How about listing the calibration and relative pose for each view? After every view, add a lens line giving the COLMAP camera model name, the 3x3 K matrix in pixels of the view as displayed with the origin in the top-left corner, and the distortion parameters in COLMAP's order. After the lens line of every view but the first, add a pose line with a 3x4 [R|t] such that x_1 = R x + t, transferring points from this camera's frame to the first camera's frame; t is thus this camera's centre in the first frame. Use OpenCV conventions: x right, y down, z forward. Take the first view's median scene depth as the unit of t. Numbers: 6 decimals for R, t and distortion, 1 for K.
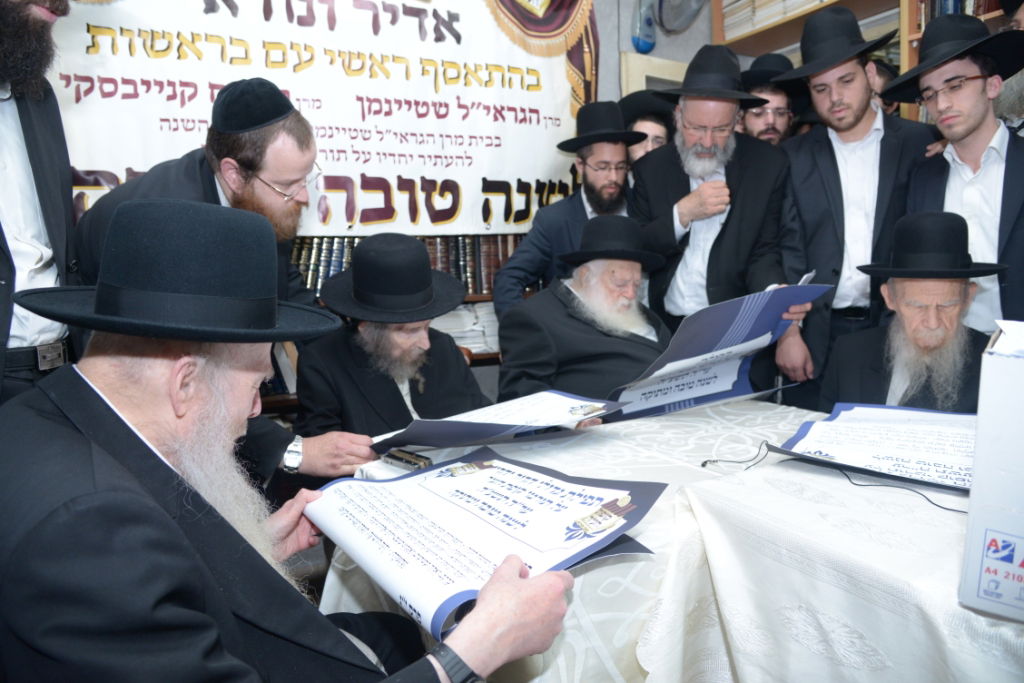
lens RADIAL K [[715.0, 0, 511.8], [0, 715.0, 344.3], [0, 0, 1]] dist [-0.084762, 0.047705]
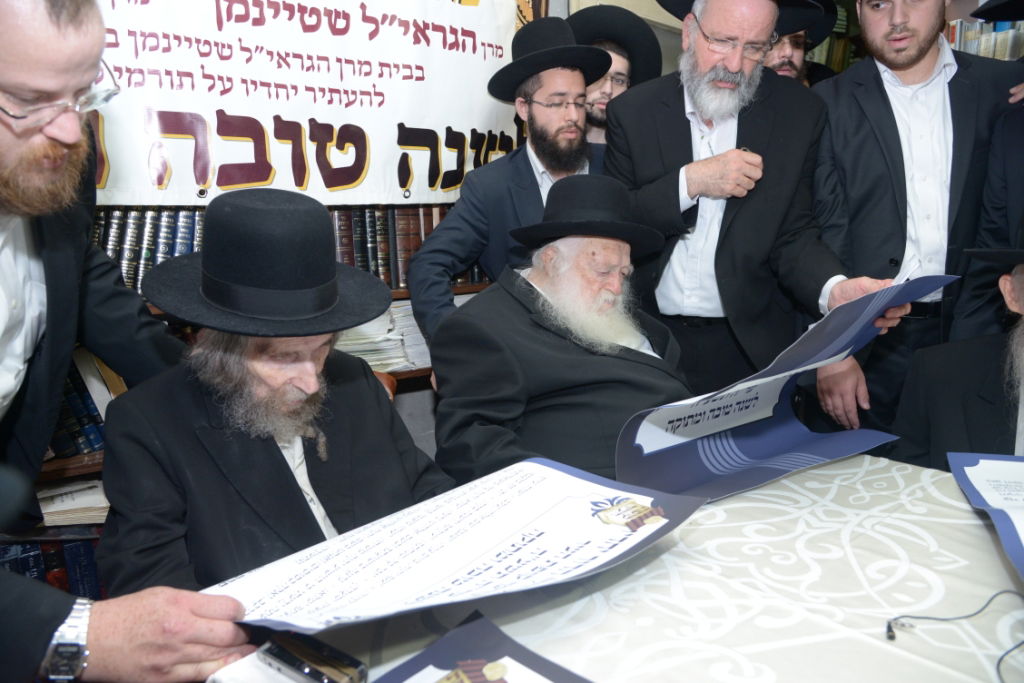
lens RADIAL K [[715.0, 0, 503.2], [0, 715.0, 348.0], [0, 0, 1]] dist [-0.084762, 0.047705]
pose [[0.989326, -0.019476, 0.144408, -0.046279], [0.013431, 0.998997, 0.042721, -0.042921], [-0.145095, -0.040325, 0.988596, 0.294712]]
